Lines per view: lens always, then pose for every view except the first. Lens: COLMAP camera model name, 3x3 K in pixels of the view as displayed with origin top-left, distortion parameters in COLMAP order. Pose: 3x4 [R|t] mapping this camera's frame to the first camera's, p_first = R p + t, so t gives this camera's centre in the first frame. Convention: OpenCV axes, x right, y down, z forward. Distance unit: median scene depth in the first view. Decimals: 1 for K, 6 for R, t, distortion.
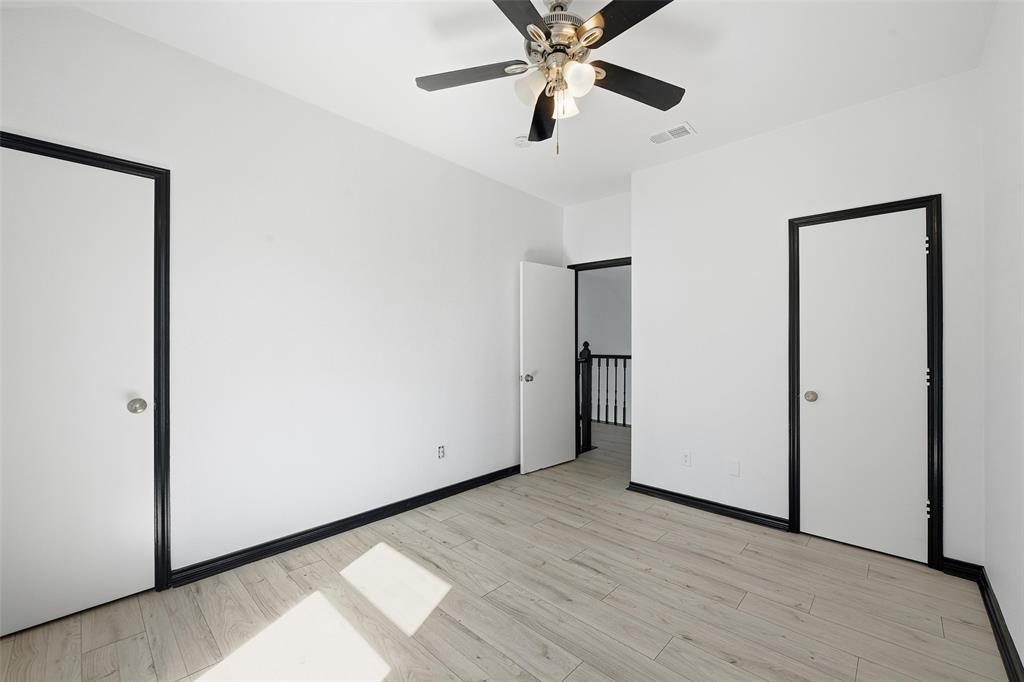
lens RADIAL K [[410.1, 0, 513.5], [0, 410.1, 340.9], [0, 0, 1]] dist [-0.010535, -0.000640]
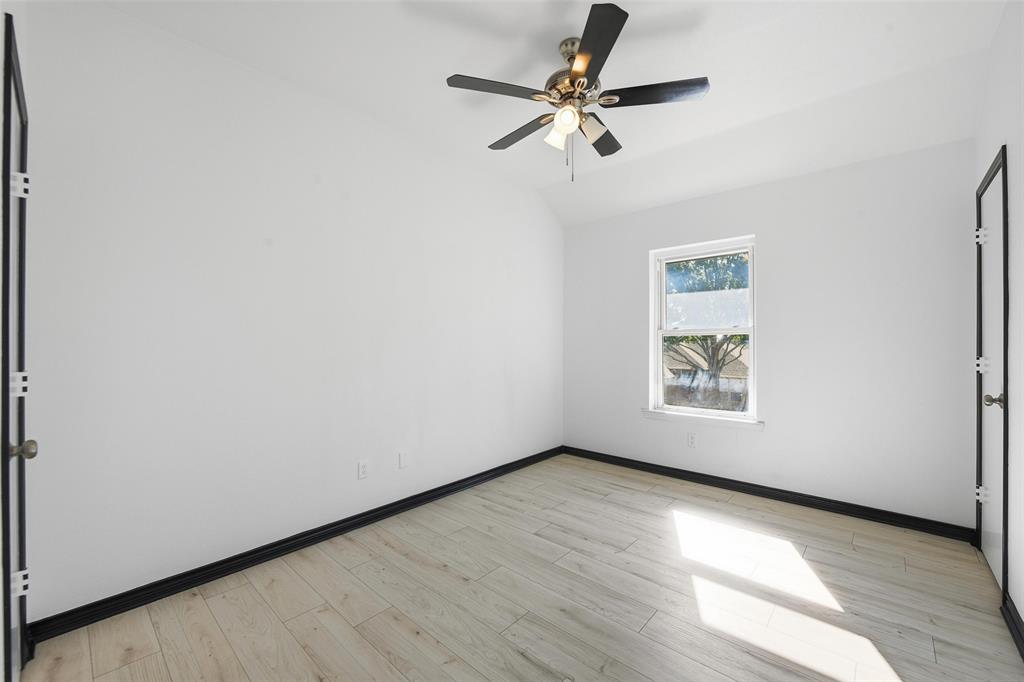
lens RADIAL K [[410.1, 0, 520.8], [0, 410.1, 348.6], [0, 0, 1]] dist [-0.010535, -0.000640]
pose [[-0.999335, 0.001687, -0.036416, 0.260174], [0.001894, 0.999982, -0.005639, 0.039827], [0.036406, -0.005704, -0.999321, 1.889792]]
